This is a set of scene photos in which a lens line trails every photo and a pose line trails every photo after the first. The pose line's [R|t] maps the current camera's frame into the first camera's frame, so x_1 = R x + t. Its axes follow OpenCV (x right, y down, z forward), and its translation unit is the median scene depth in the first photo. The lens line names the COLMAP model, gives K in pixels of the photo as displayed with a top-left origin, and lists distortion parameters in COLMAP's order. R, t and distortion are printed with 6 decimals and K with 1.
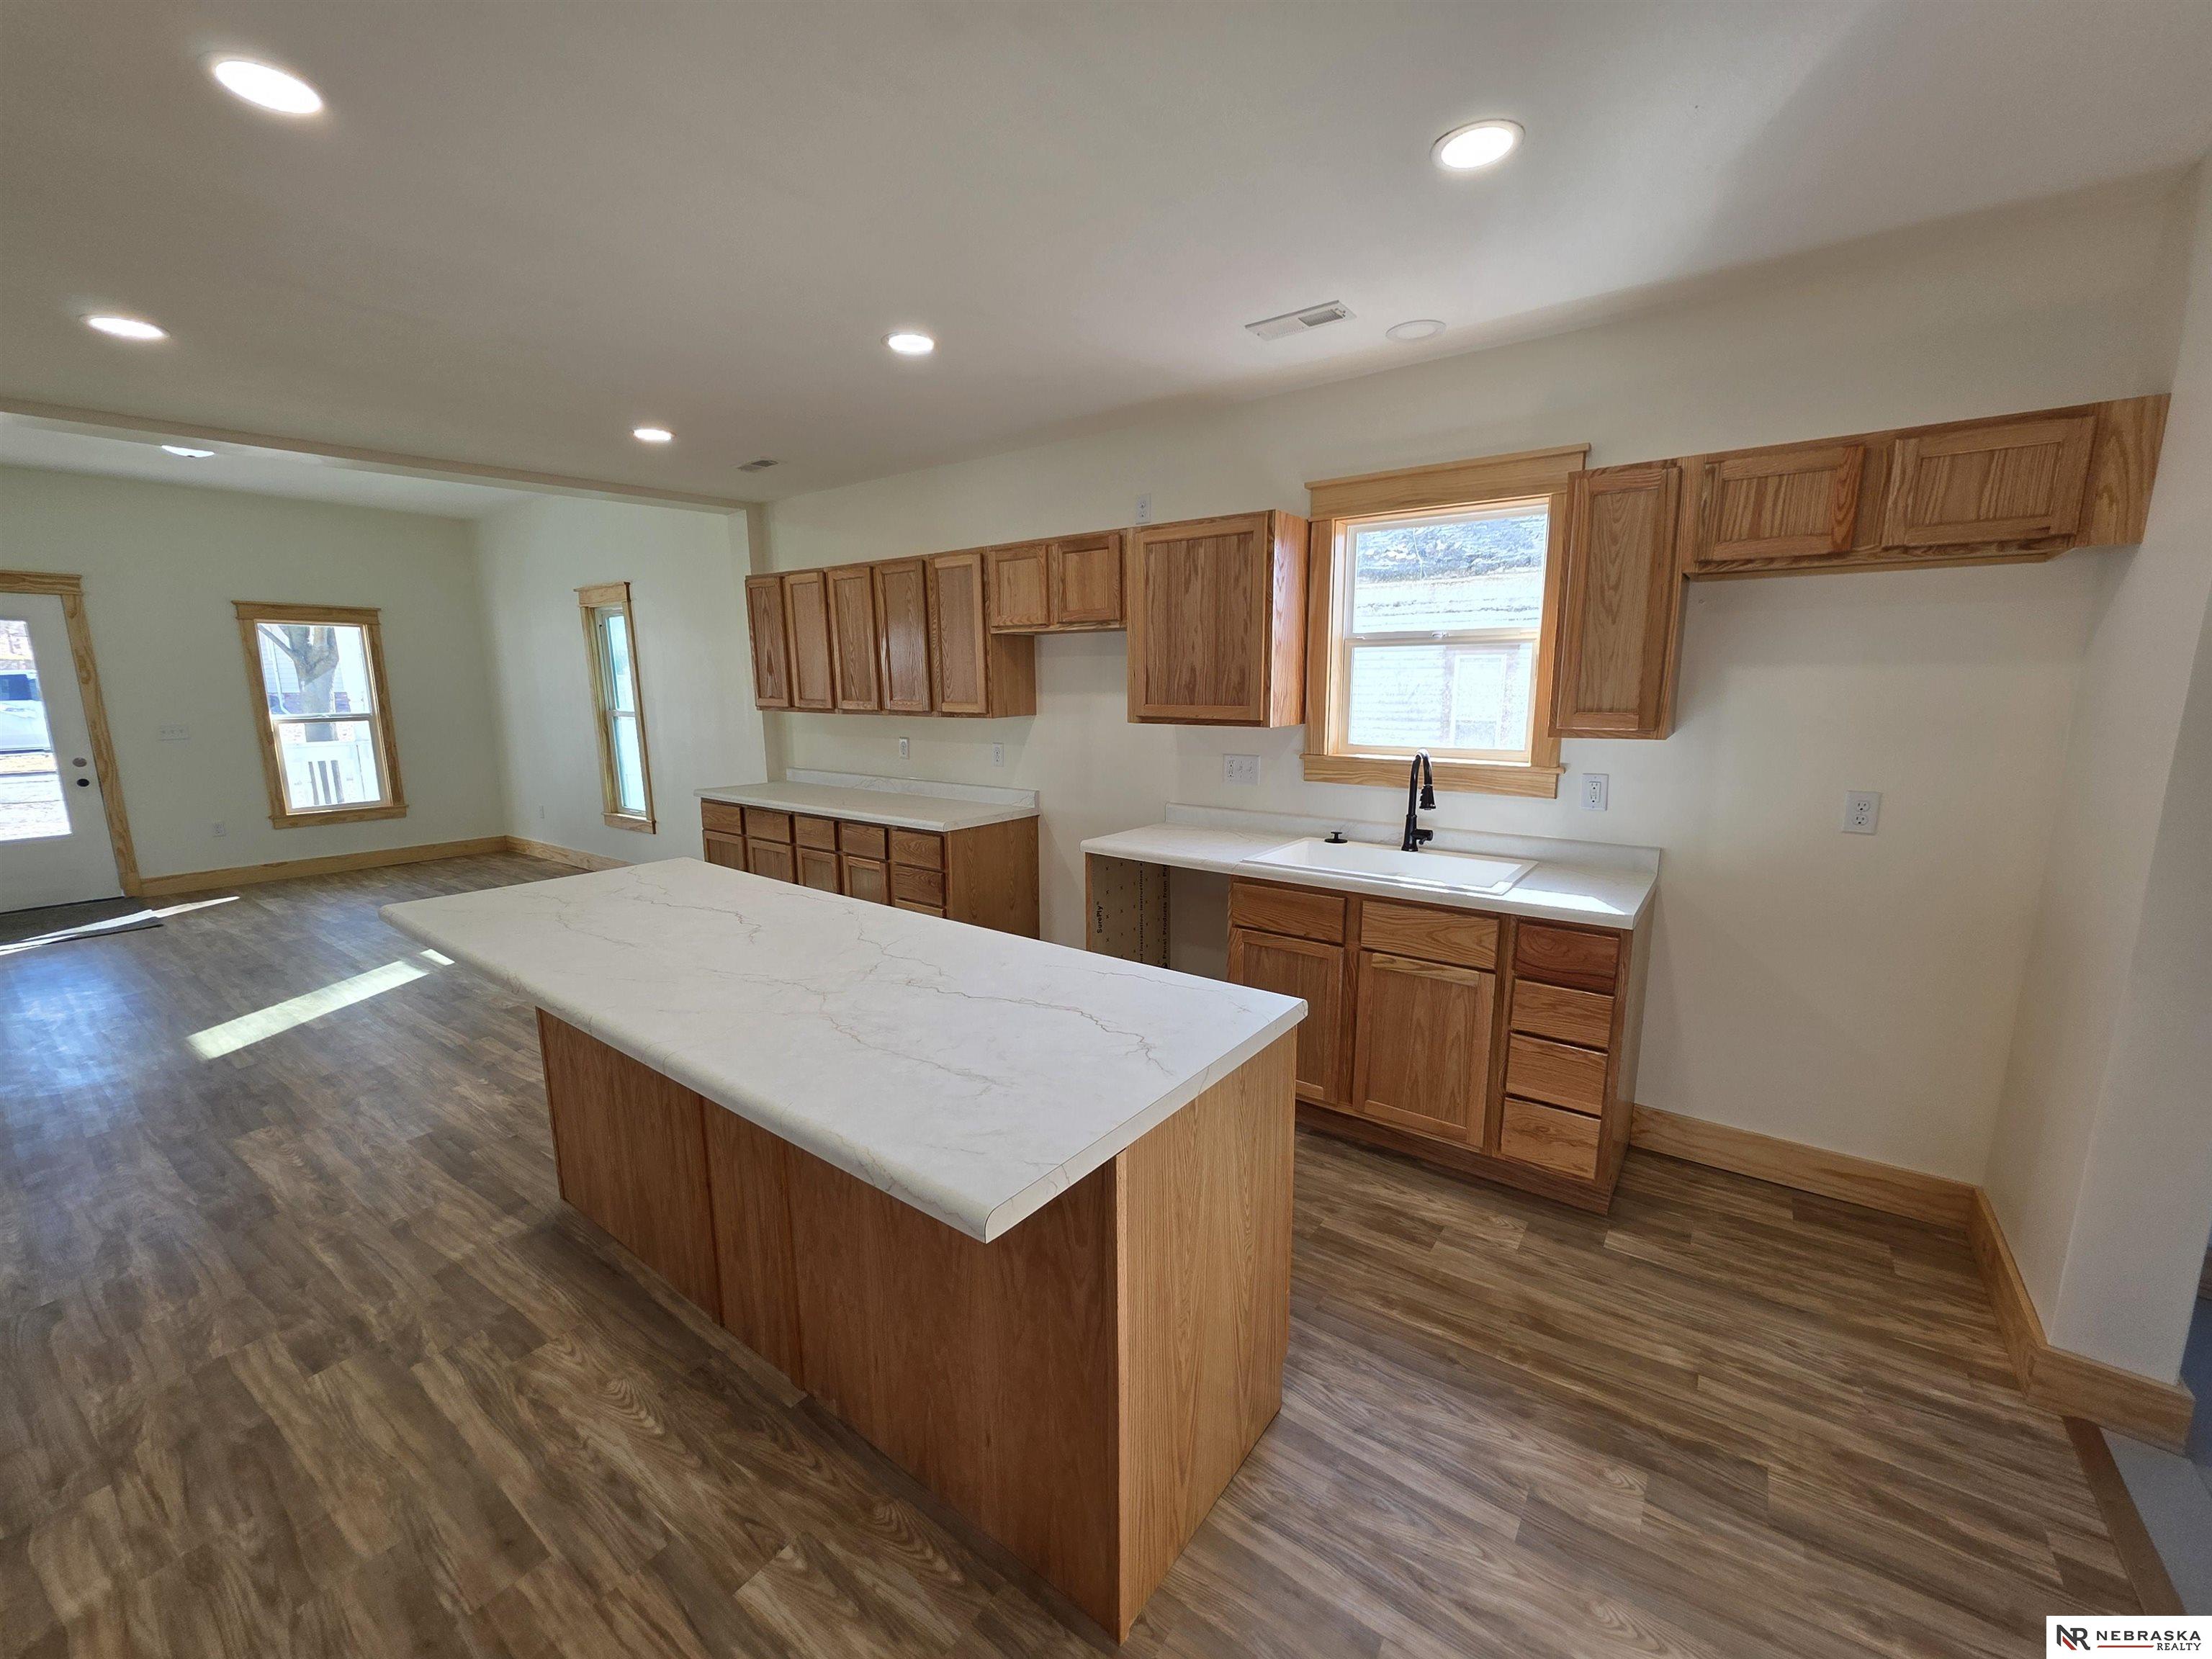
lens RADIAL K [[885.4, 0, 1110.2], [0, 885.4, 835.7], [0, 0, 1]] dist [-0.001766, 0.000750]
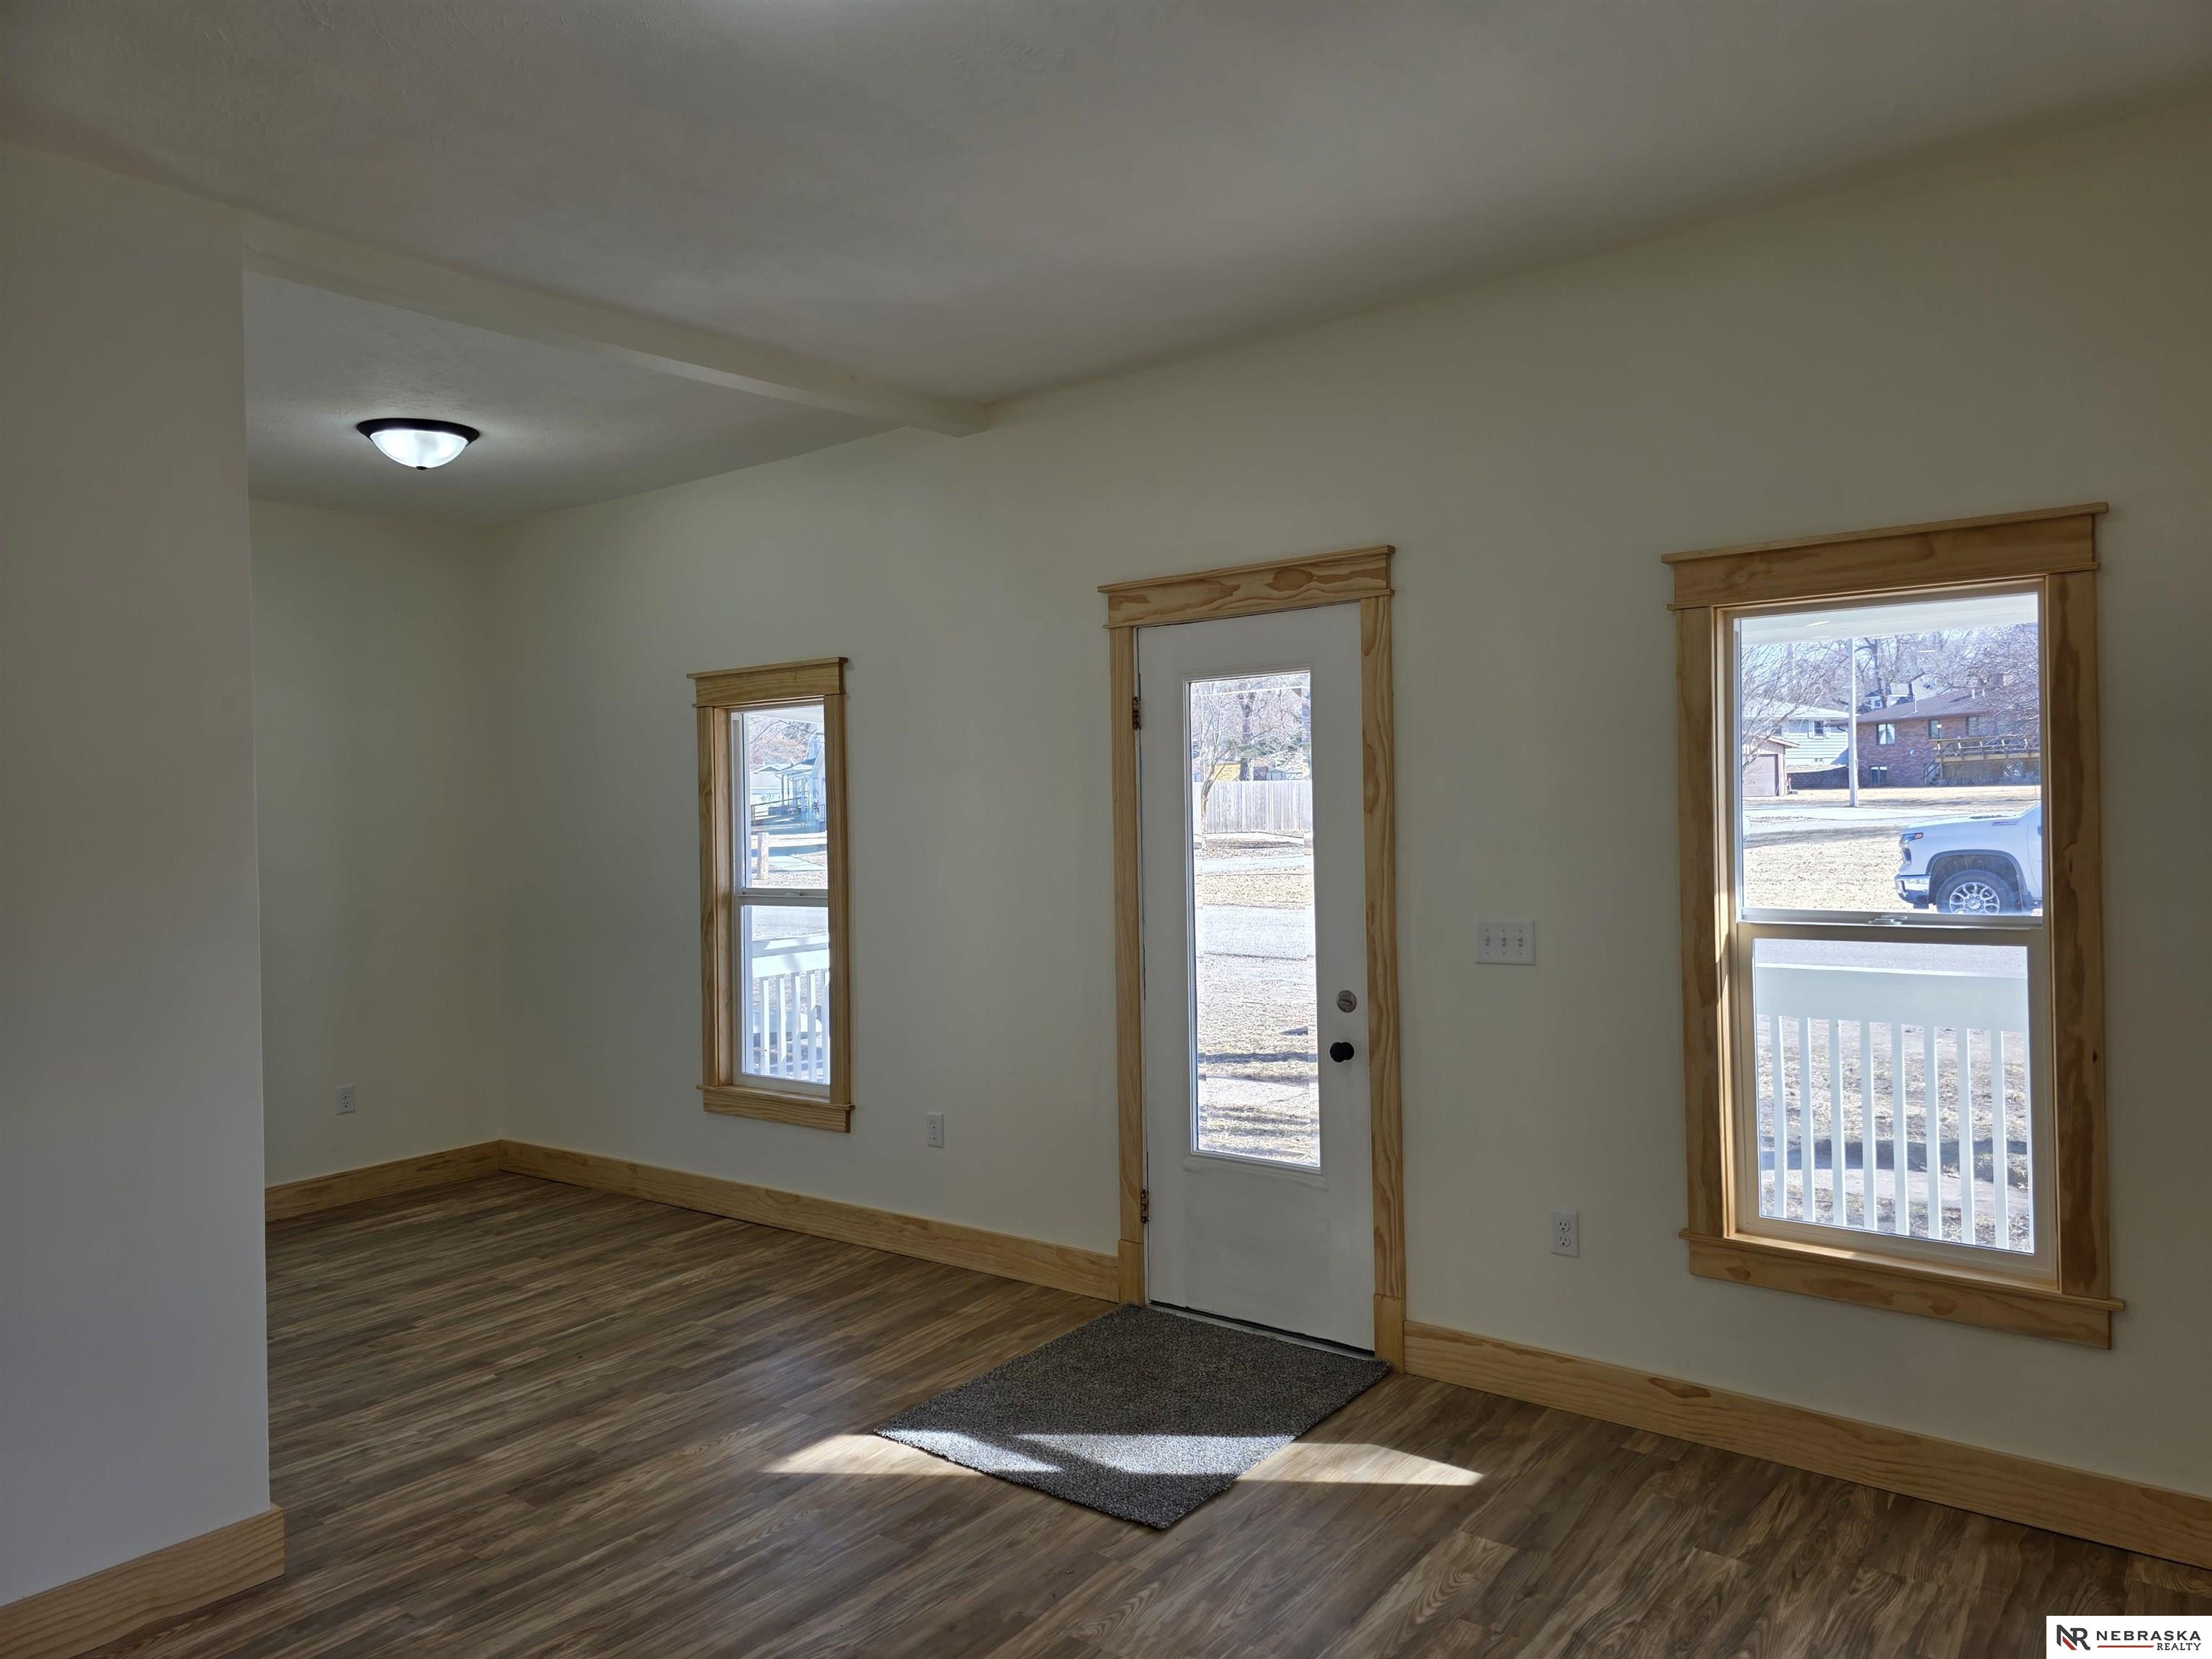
lens RADIAL K [[1479.9, 0, 1121.4], [0, 1479.9, 809.8], [0, 0, 1]] dist [0.057714, -0.047369]
pose [[-0.022093, 0.002089, -0.999754, -0.745500], [-0.154331, 0.988004, 0.005475, -0.247111], [0.987772, 0.154414, -0.021505, 1.403998]]
